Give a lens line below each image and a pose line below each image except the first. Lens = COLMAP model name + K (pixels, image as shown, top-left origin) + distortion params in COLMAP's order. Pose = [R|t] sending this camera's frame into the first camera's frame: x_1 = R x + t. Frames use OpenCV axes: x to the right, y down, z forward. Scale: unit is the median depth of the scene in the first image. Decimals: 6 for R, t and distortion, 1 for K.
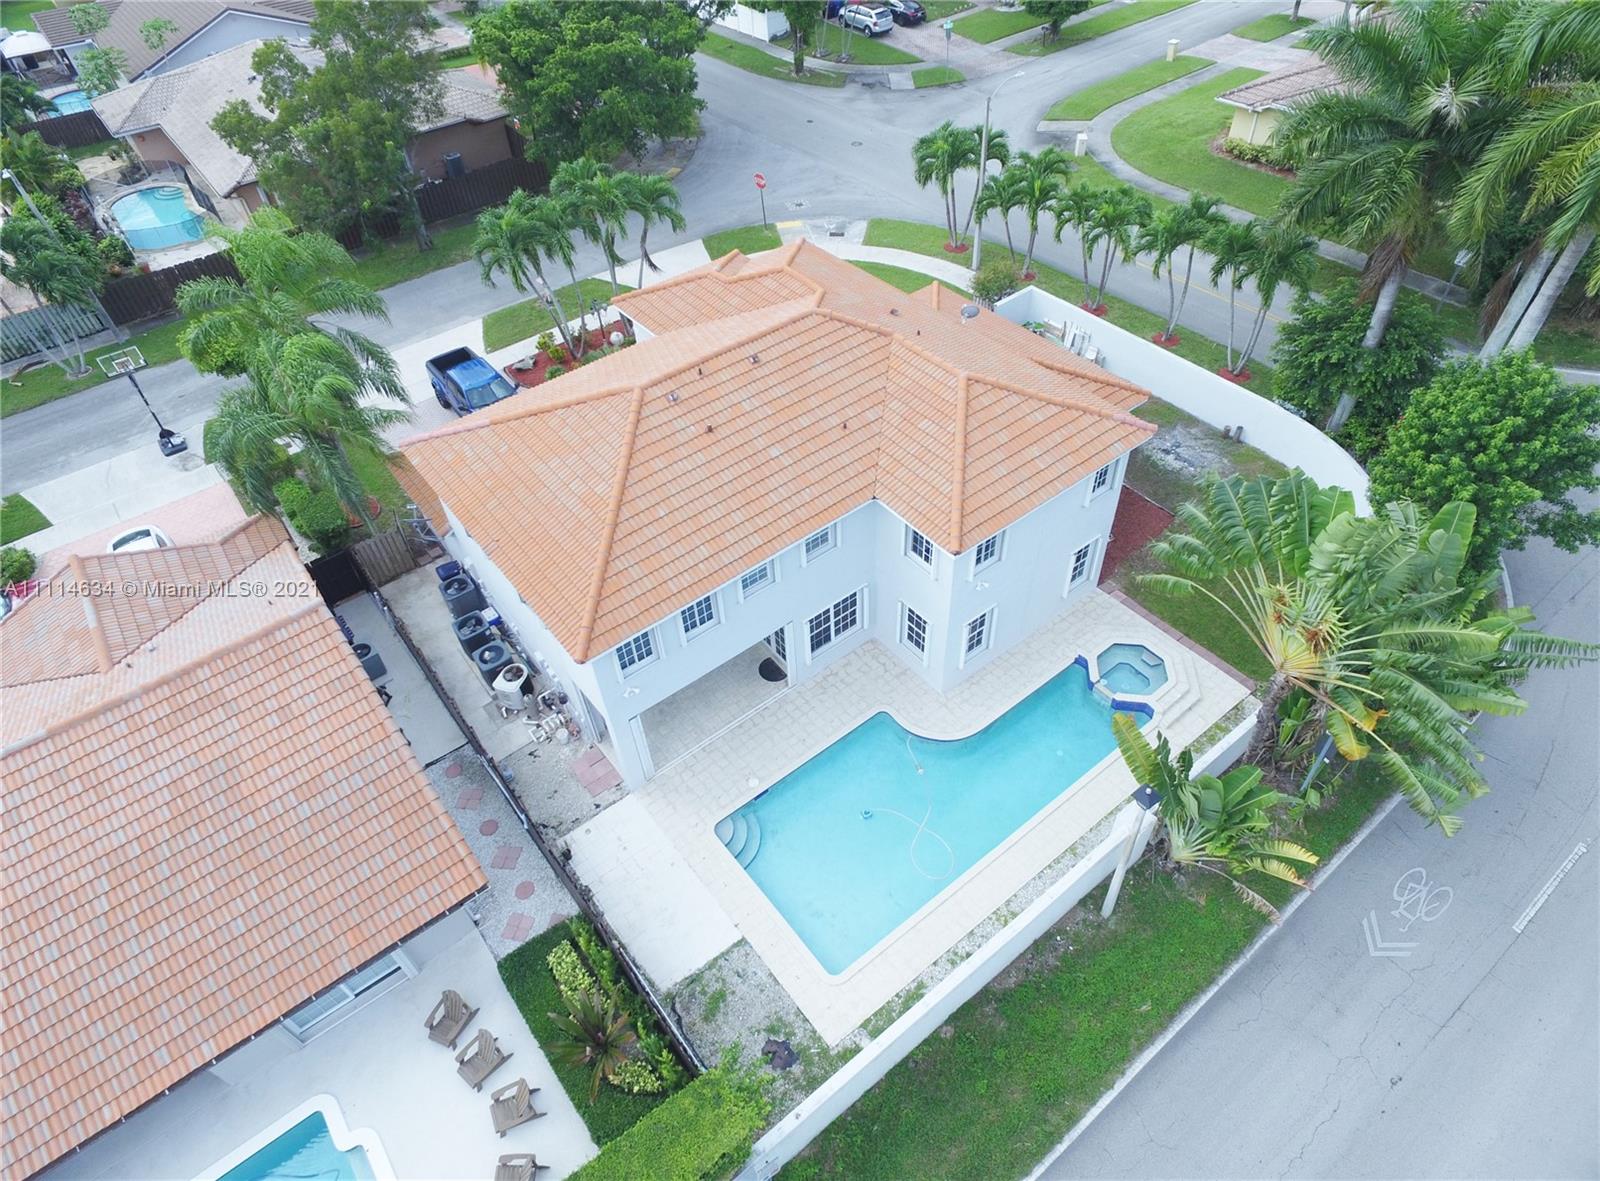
lens RADIAL K [[962.2, 0, 800.0], [0, 962.2, 590.5], [0, 0, 1]] dist [-0.000798, -0.000582]
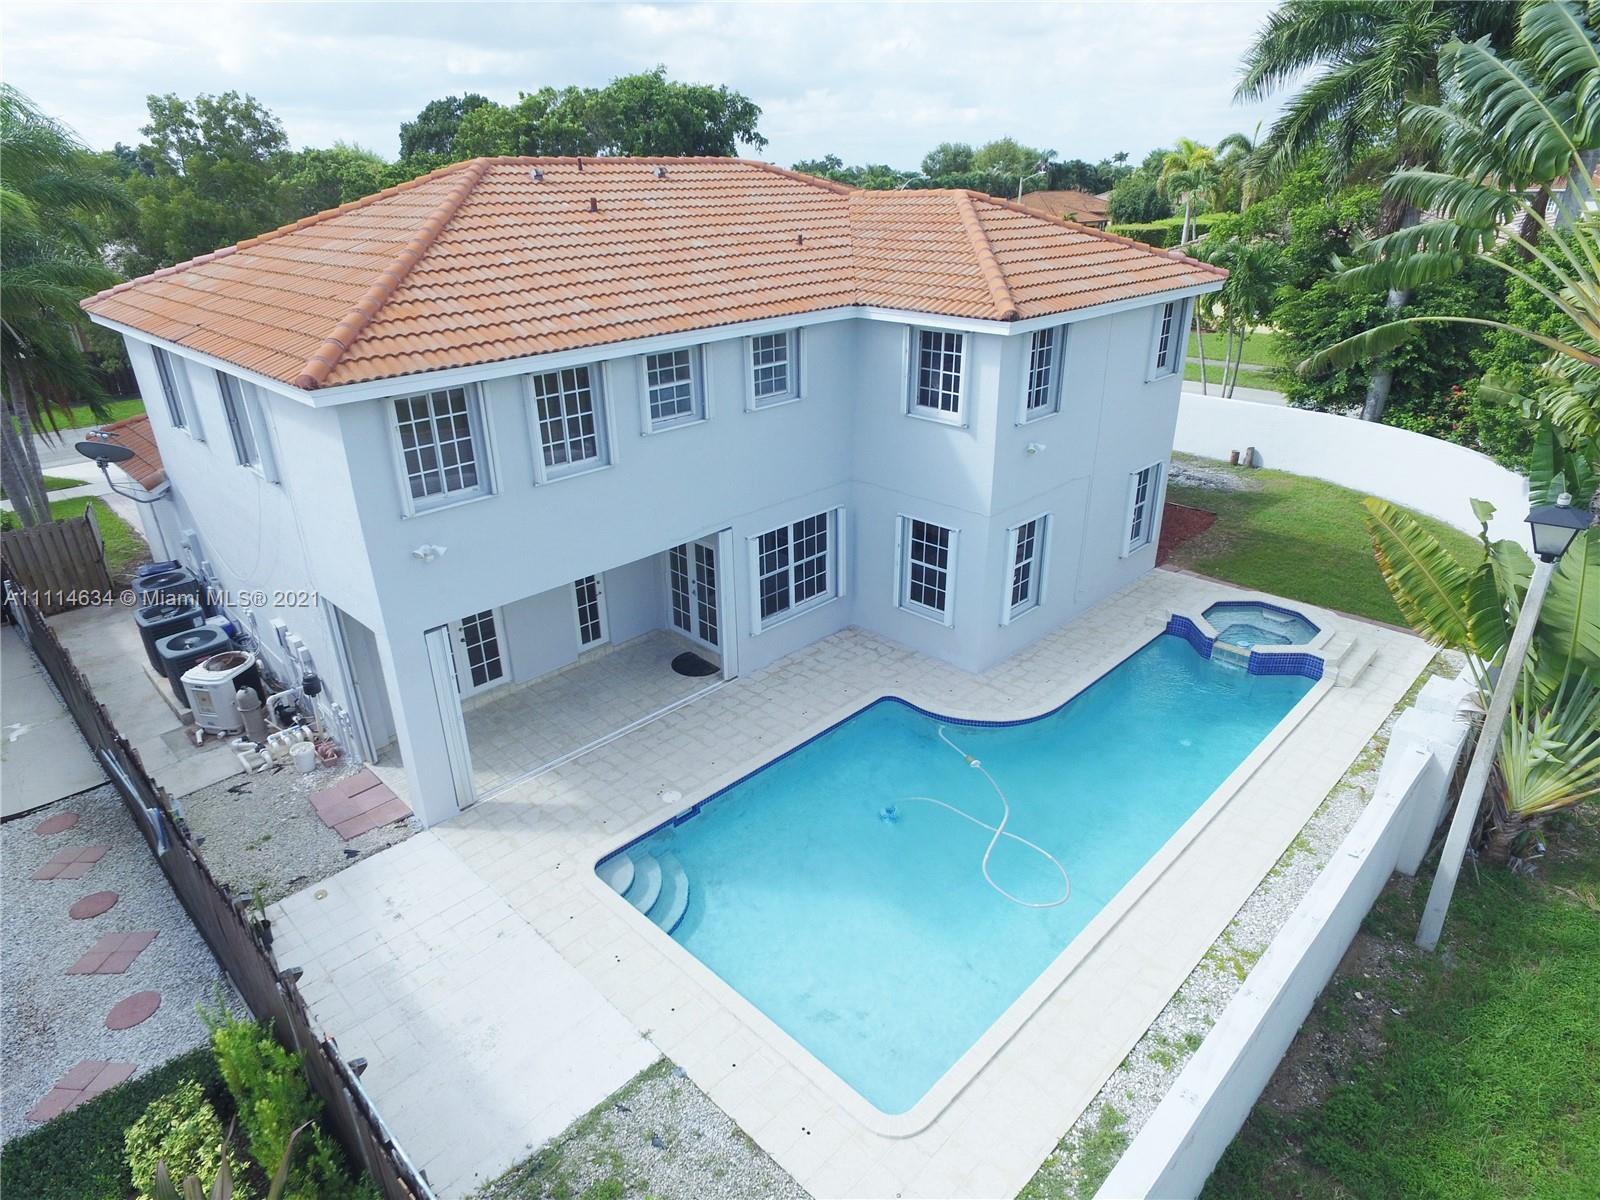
lens RADIAL K [[934.3, 0, 800.0], [0, 934.3, 600.0], [0, 0, 1]] dist [-0.000991, 0.002049]
pose [[0.990999, -0.022290, 0.132002, -0.042211], [0.068830, 0.930563, -0.359603, 0.277942], [-0.114821, 0.365451, 0.923722, 0.466830]]
